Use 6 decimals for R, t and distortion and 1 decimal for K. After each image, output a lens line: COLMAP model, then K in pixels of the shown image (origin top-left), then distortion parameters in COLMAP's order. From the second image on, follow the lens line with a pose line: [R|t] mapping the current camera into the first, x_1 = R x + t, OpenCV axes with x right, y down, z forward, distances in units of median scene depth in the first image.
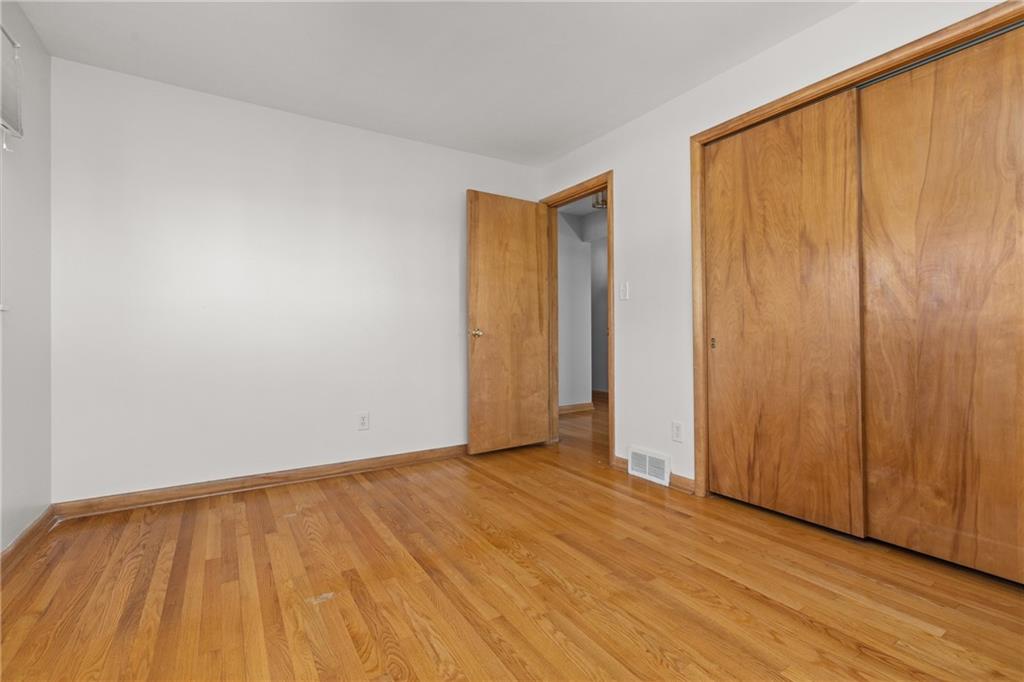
lens RADIAL K [[463.2, 0, 511.4], [0, 463.2, 337.0], [0, 0, 1]] dist [-0.000800, -0.000151]
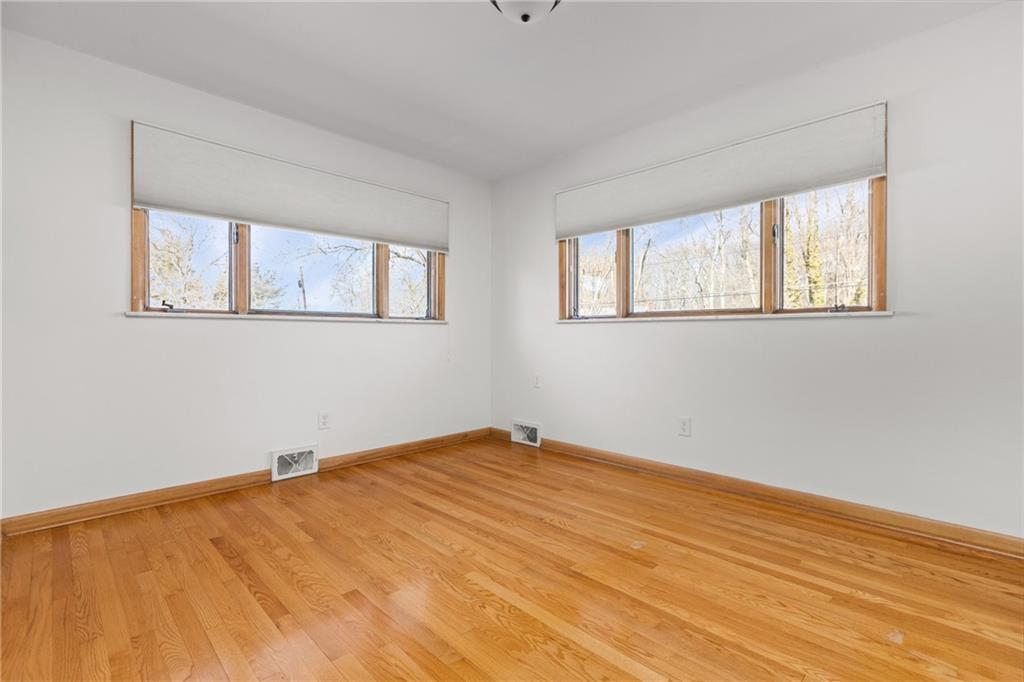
lens RADIAL K [[463.2, 0, 506.6], [0, 463.2, 335.0], [0, 0, 1]] dist [-0.000800, -0.000151]
pose [[-0.976921, 0.004063, -0.213561, 0.182183], [0.002076, 0.999952, 0.009528, -0.015539], [0.213590, 0.008865, -0.976883, 1.945405]]
